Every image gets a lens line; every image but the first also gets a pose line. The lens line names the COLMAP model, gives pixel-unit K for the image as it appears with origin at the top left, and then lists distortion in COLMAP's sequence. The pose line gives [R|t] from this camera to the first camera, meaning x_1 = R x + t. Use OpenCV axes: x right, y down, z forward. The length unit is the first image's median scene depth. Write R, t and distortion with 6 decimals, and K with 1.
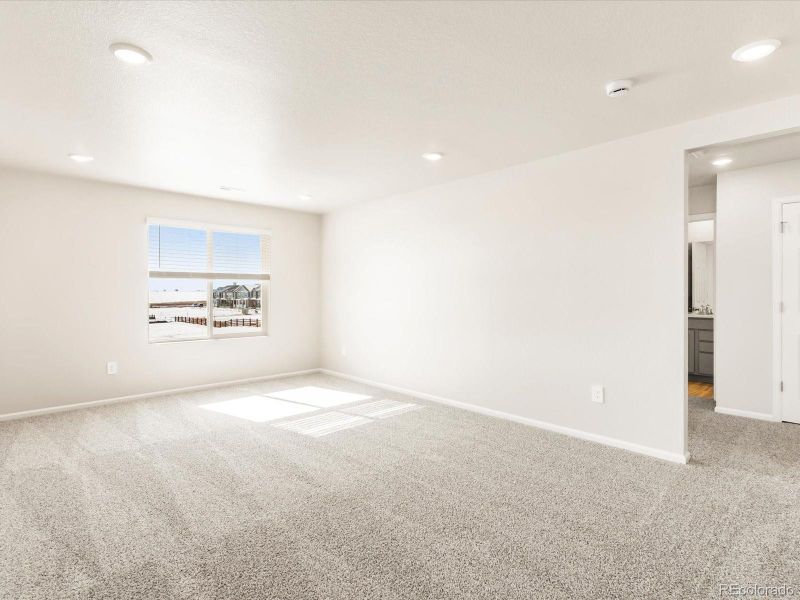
lens RADIAL K [[406.9, 0, 399.5], [0, 406.9, 293.5], [0, 0, 1]] dist [0.012623, -0.001397]
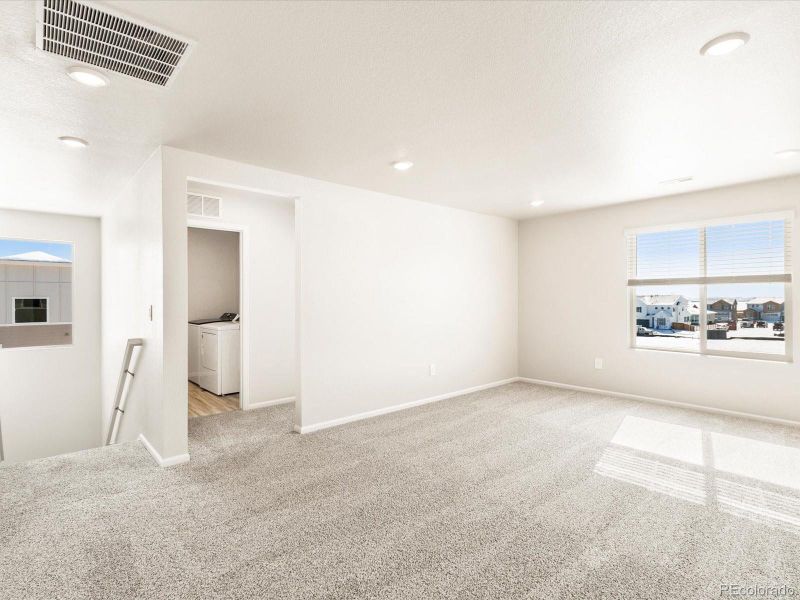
lens RADIAL K [[391.8, 0, 395.6], [0, 391.8, 297.4], [0, 0, 1]] dist [-0.001524, -0.001832]
pose [[0.012895, -0.001932, -0.999915, 0.418103], [-0.003629, 0.999991, -0.001979, -0.004993], [0.999910, 0.003654, 0.012888, 0.400954]]
